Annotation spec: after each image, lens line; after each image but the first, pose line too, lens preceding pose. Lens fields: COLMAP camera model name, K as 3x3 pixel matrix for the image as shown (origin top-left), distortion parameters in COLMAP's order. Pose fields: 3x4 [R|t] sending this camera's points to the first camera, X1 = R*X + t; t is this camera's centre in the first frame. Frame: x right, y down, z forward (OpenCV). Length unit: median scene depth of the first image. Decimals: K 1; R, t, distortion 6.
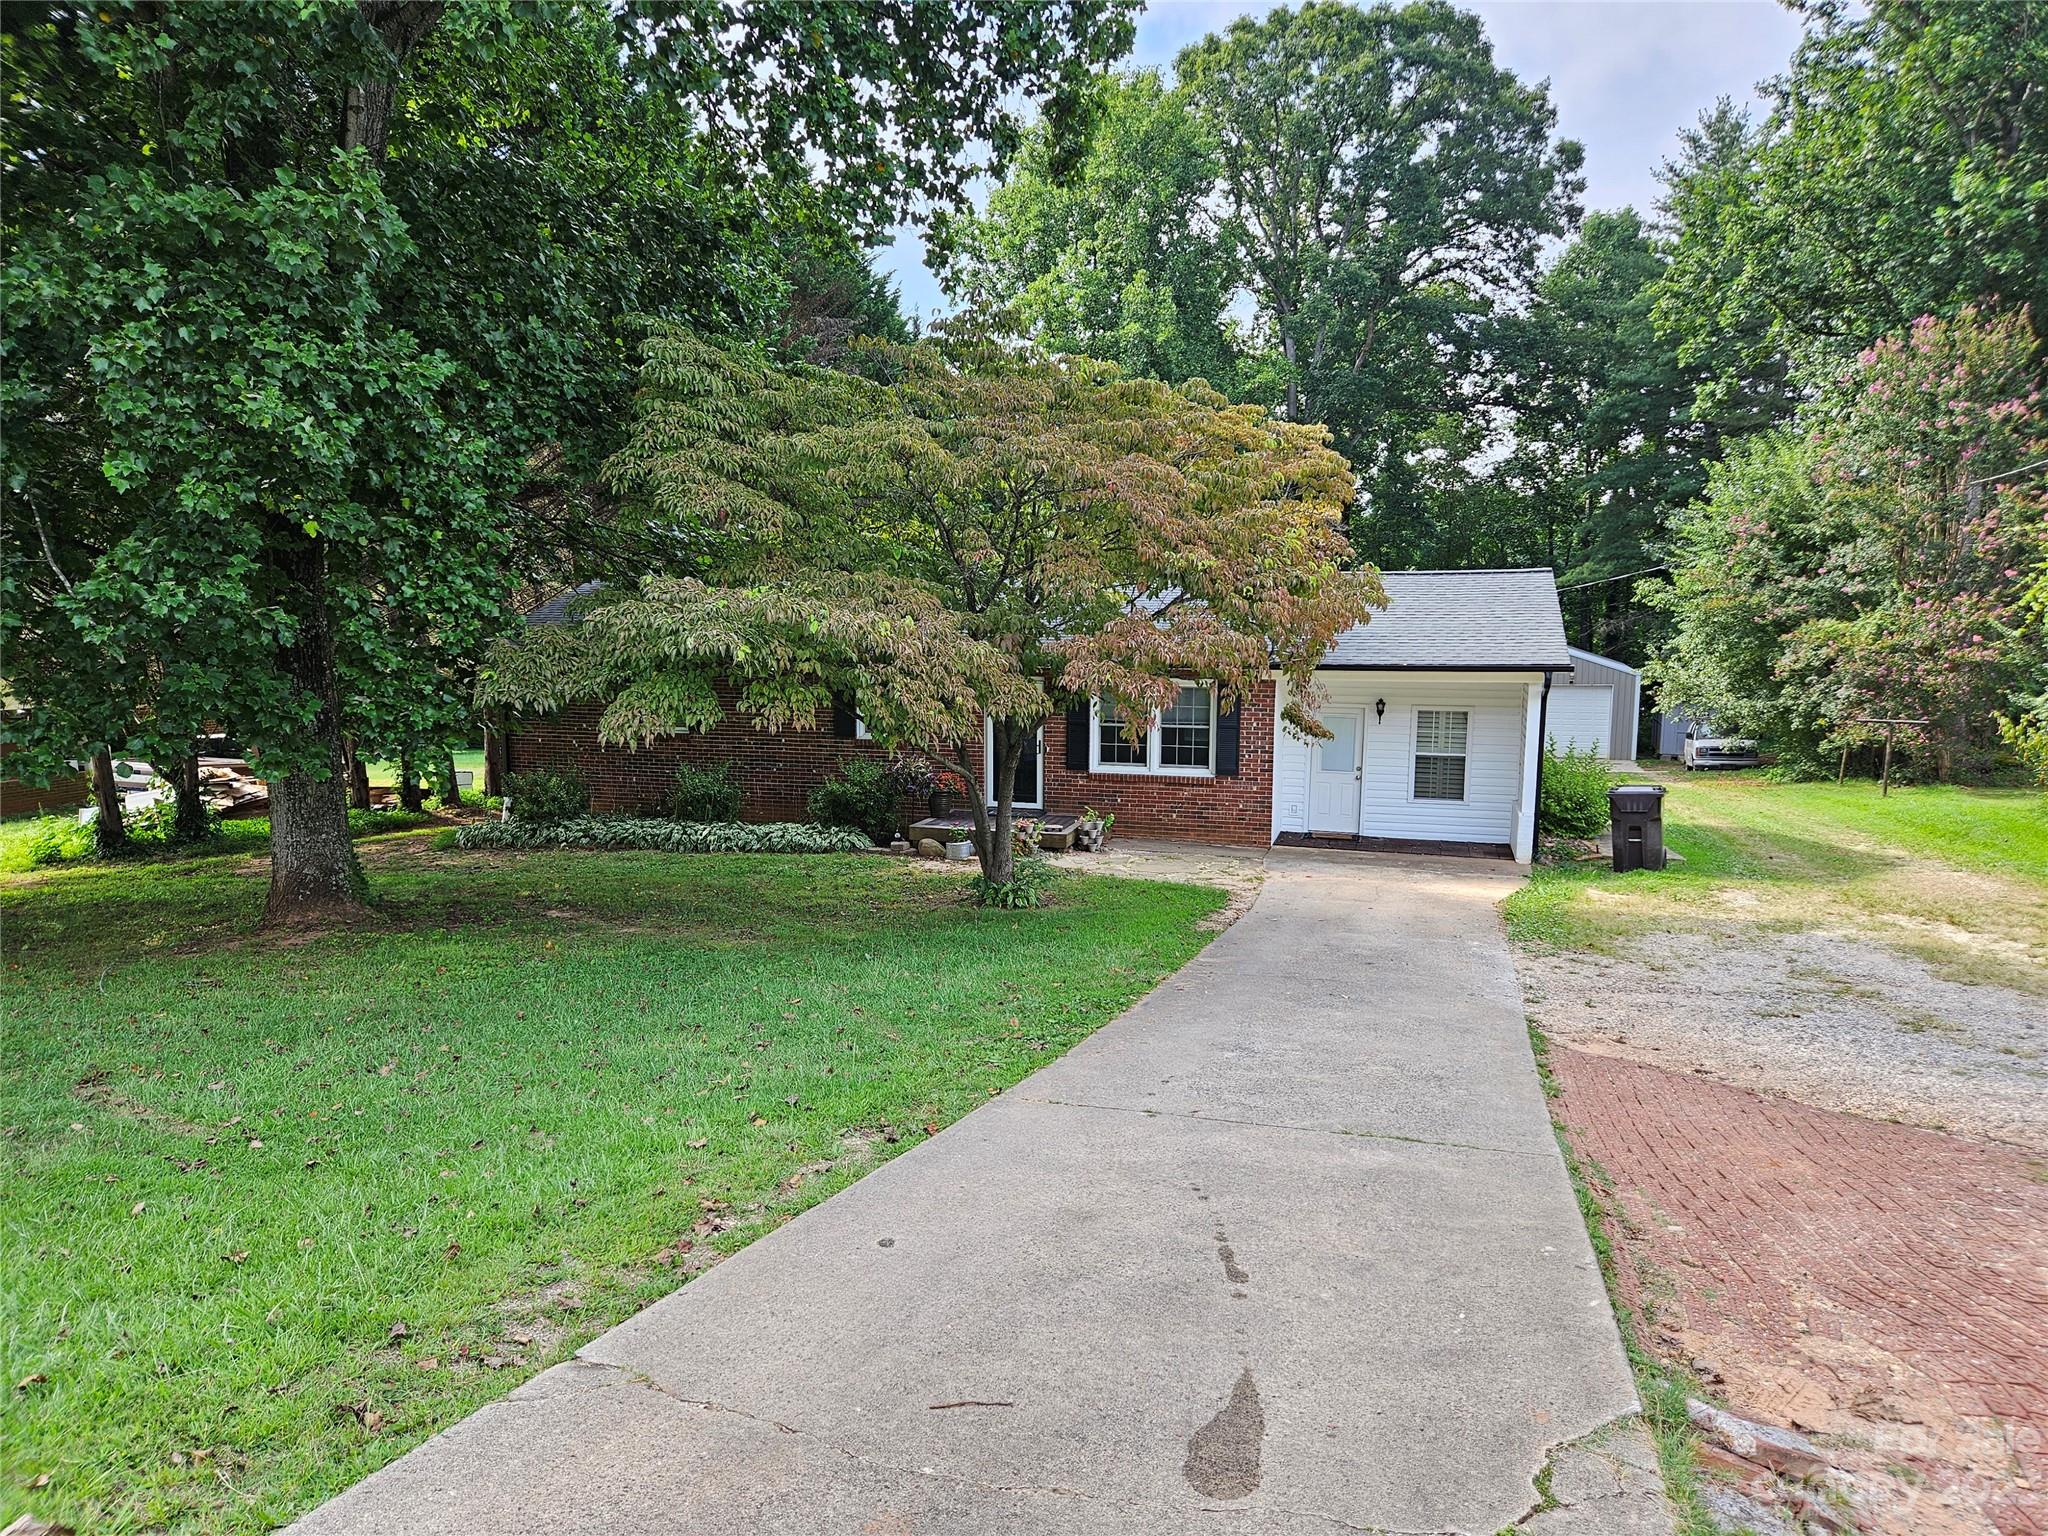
lens RADIAL K [[1372.0, 0, 1010.2], [0, 1372.0, 781.2], [0, 0, 1]] dist [0.060333, -0.033896]
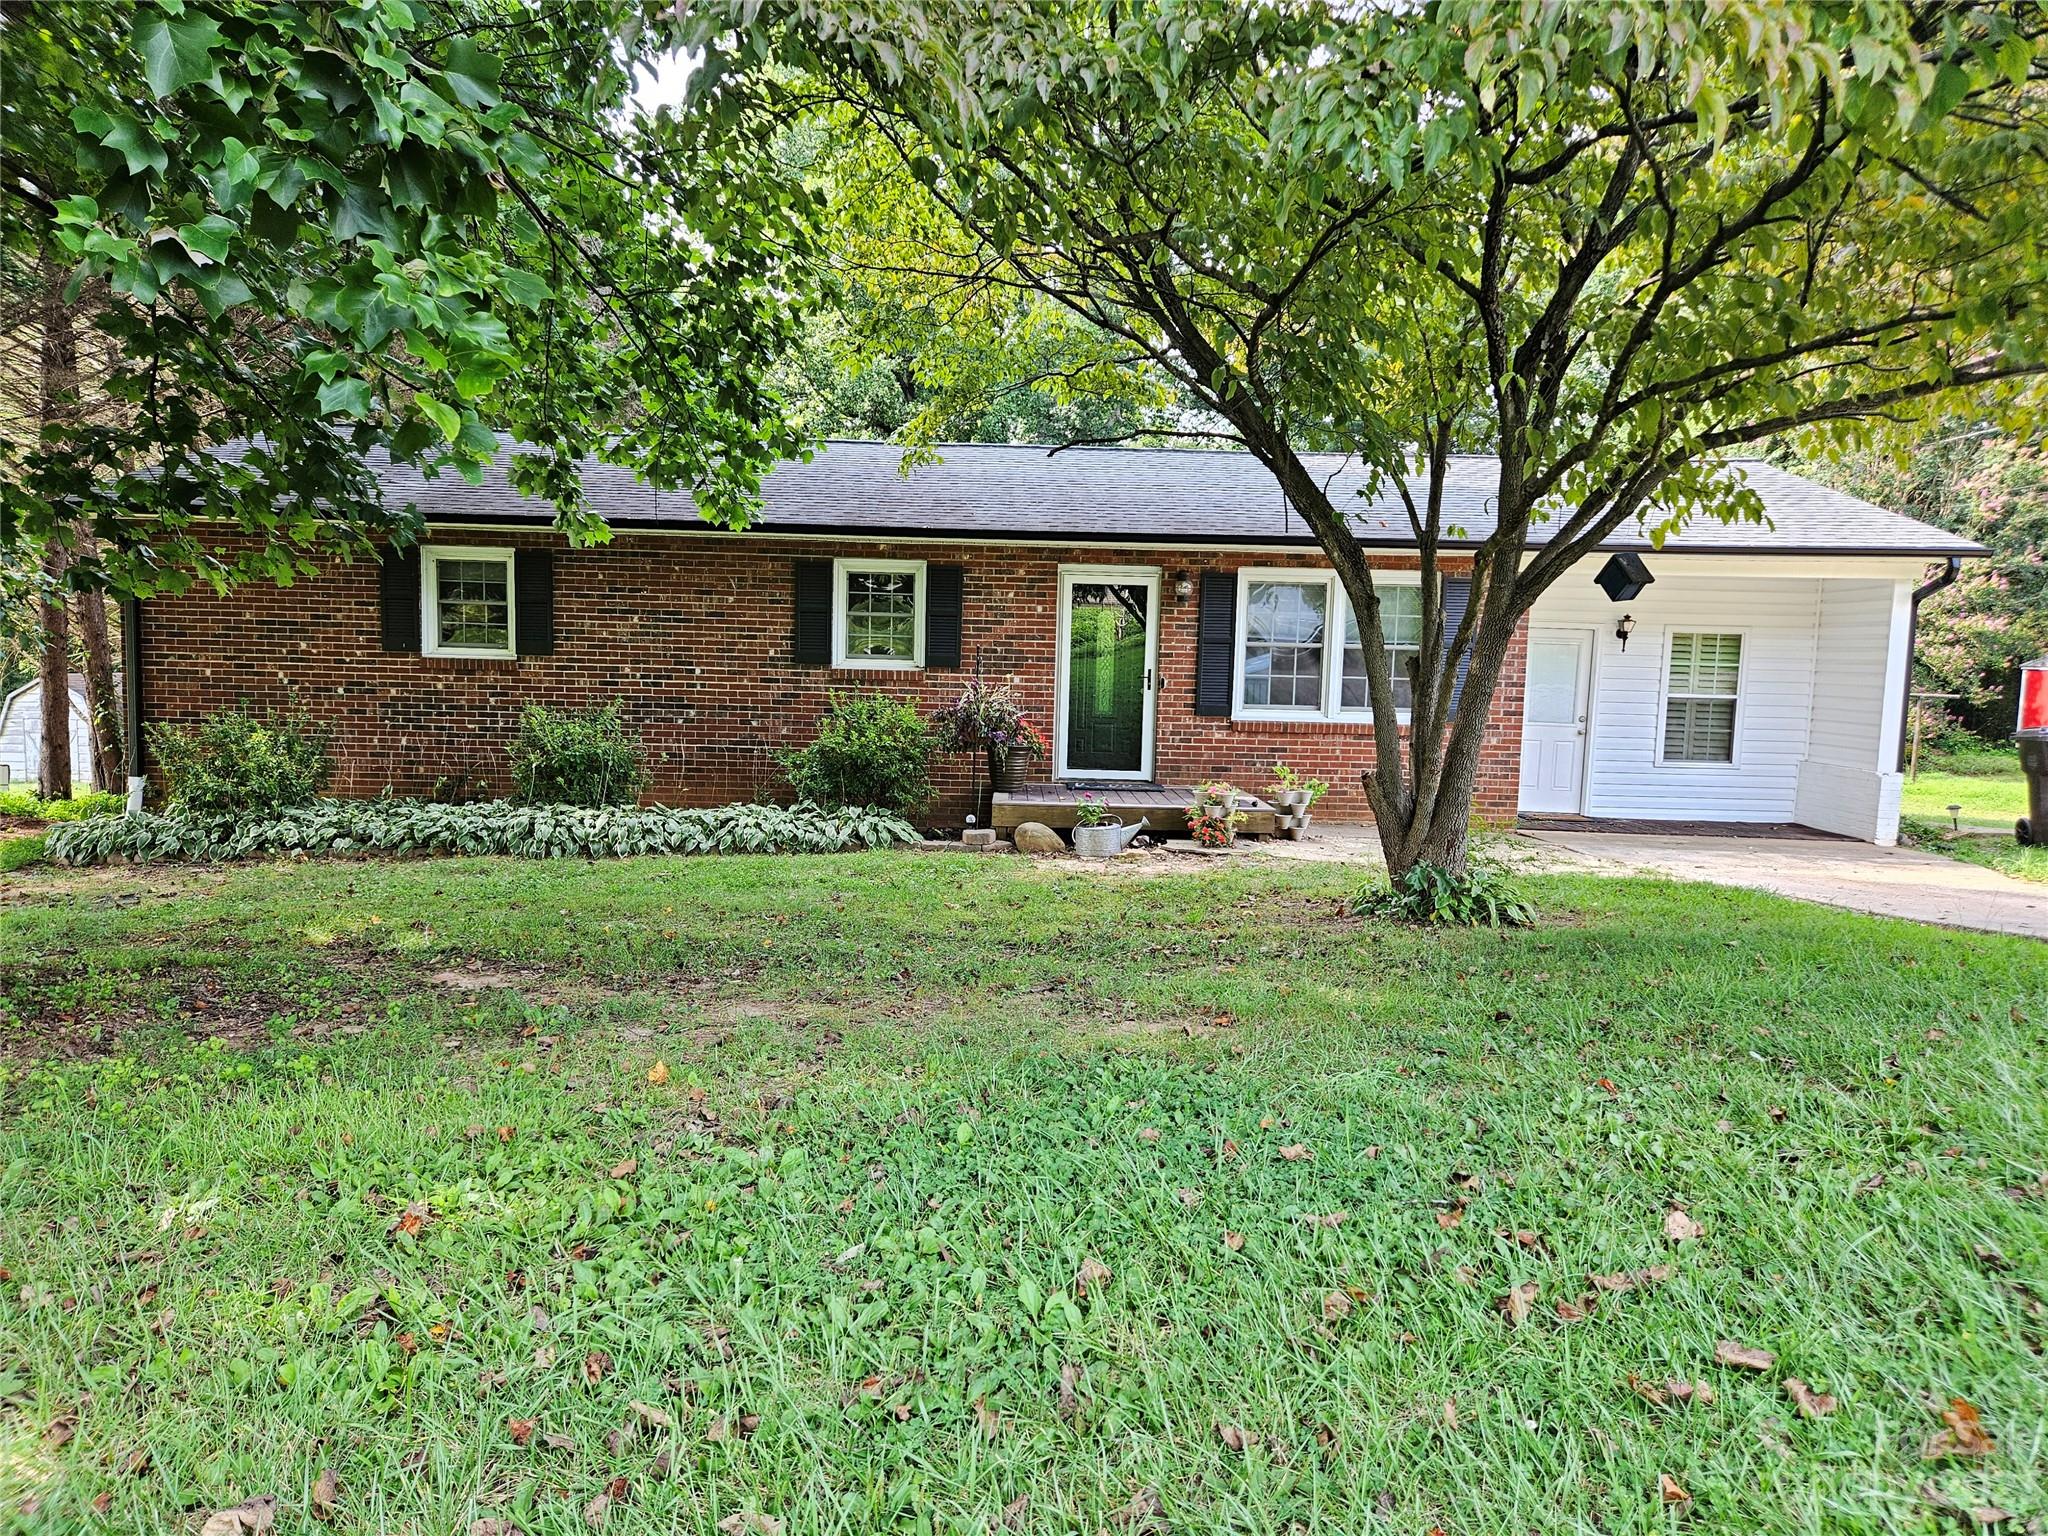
lens RADIAL K [[1370.9, 0, 1014.1], [0, 1370.9, 774.8], [0, 0, 1]] dist [0.058031, -0.041280]
pose [[0.956176, -0.002112, 0.292786, -0.223828], [0.013201, 0.999268, -0.035905, 0.040282], [-0.292496, 0.038197, 0.955503, 0.432054]]
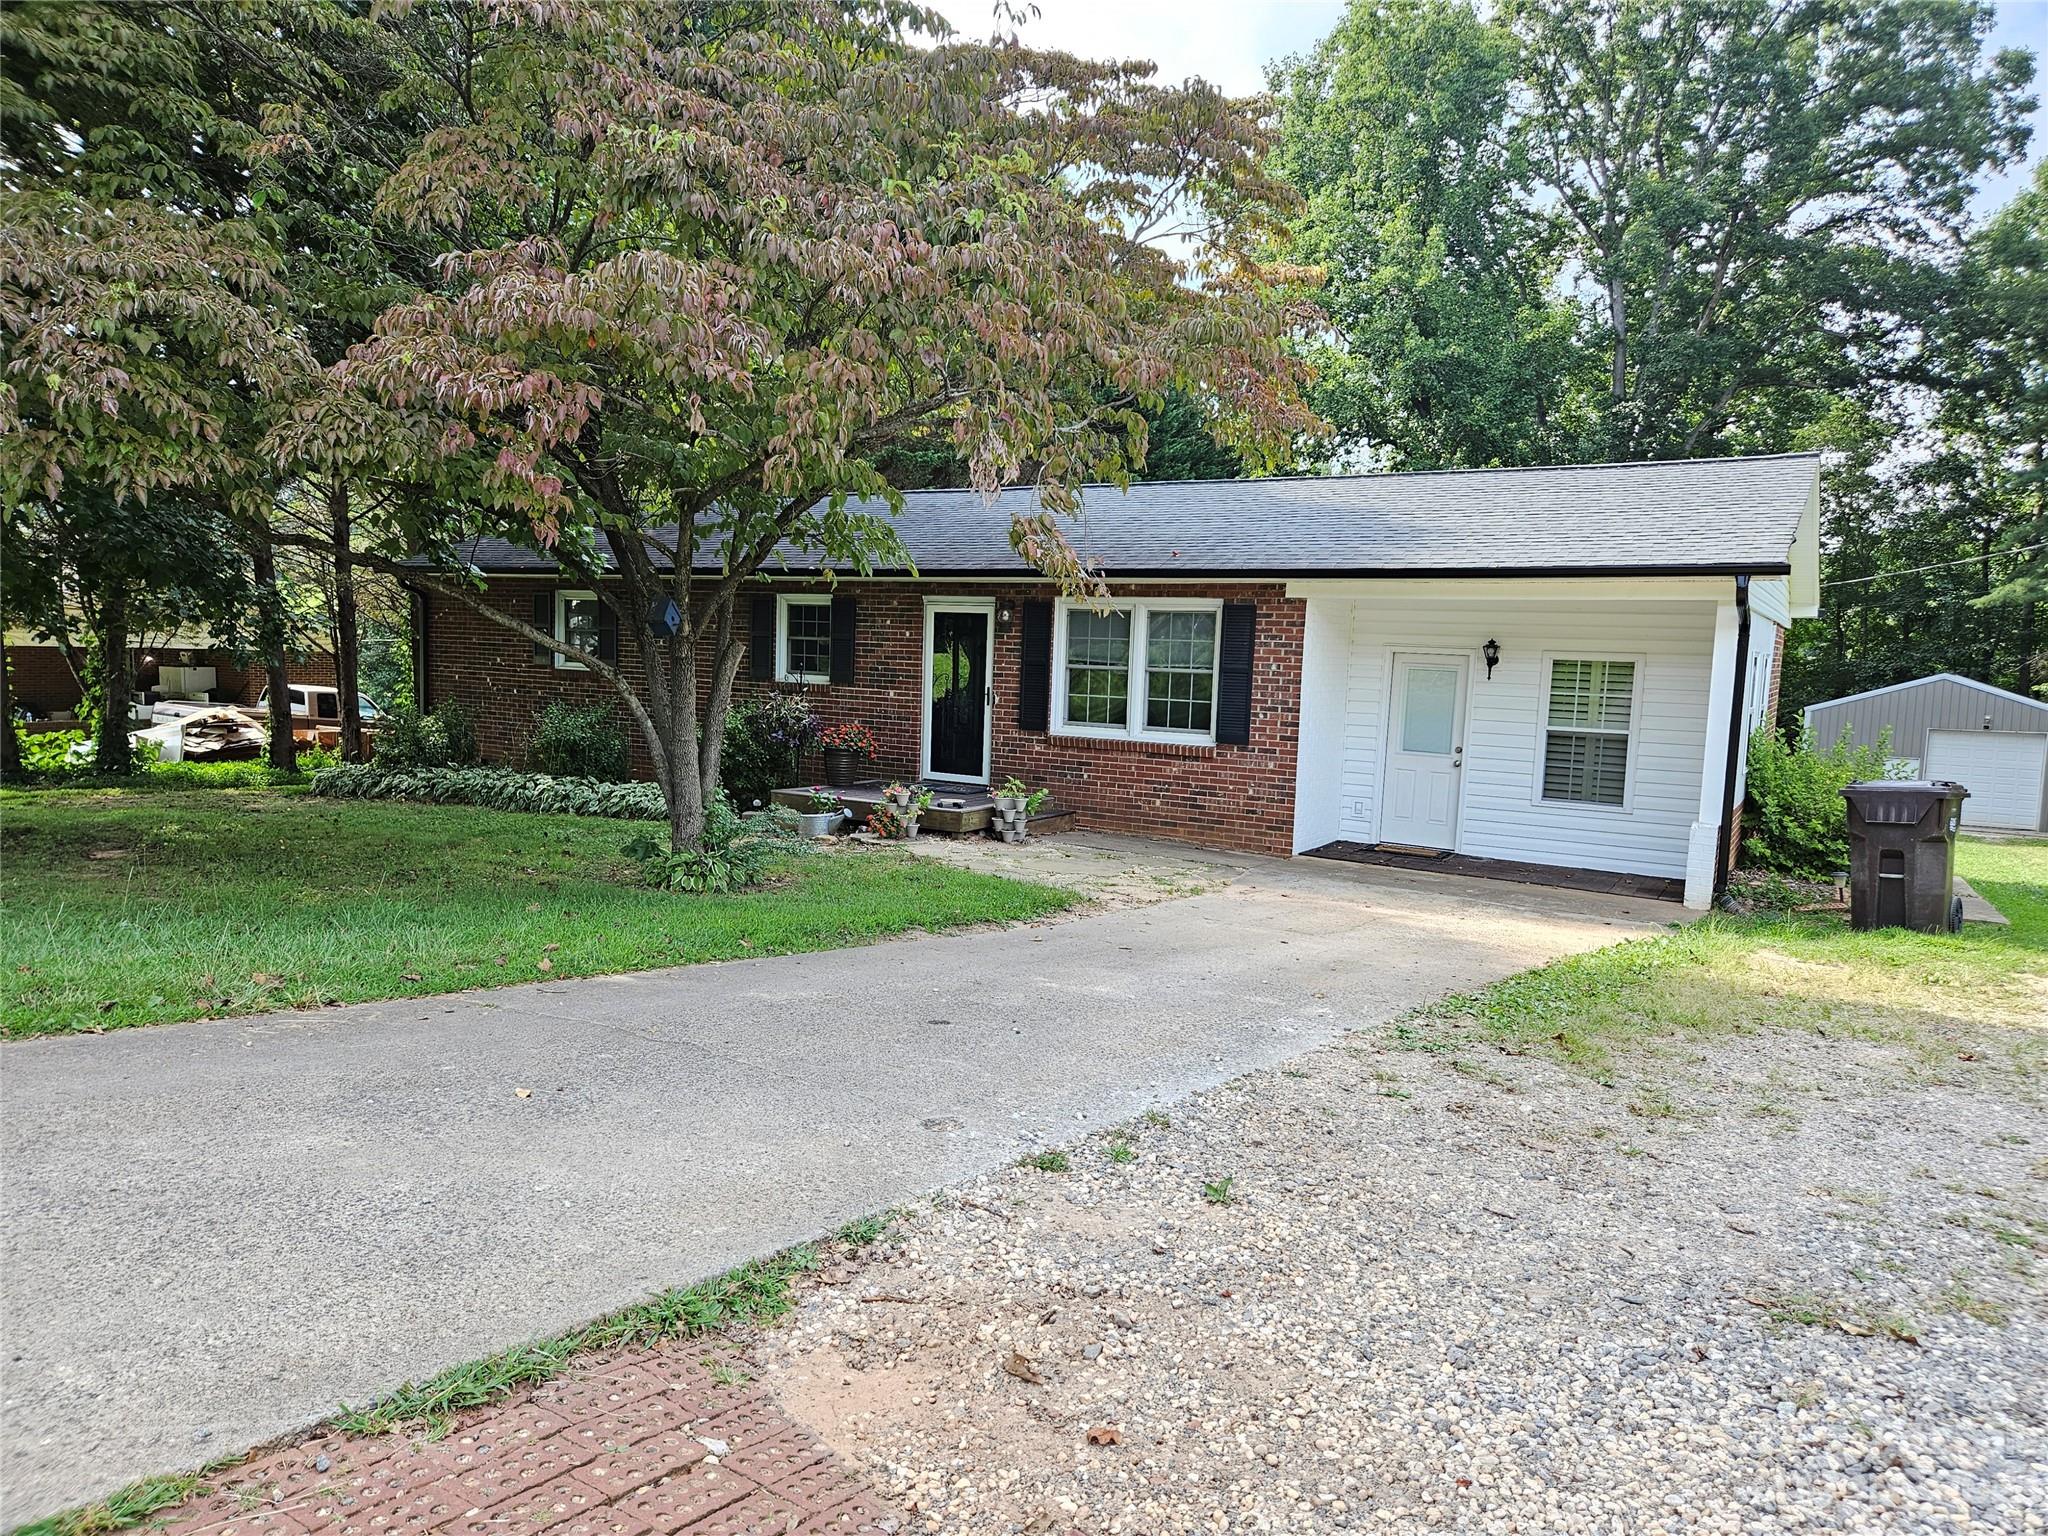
lens RADIAL K [[1370.9, 0, 1014.1], [0, 1370.9, 774.8], [0, 0, 1]] dist [0.058031, -0.041280]
pose [[0.966260, 0.055685, -0.251477, 0.218532], [-0.065696, 0.997340, -0.031584, 0.037284], [0.249049, 0.047039, 0.967348, 0.327595]]
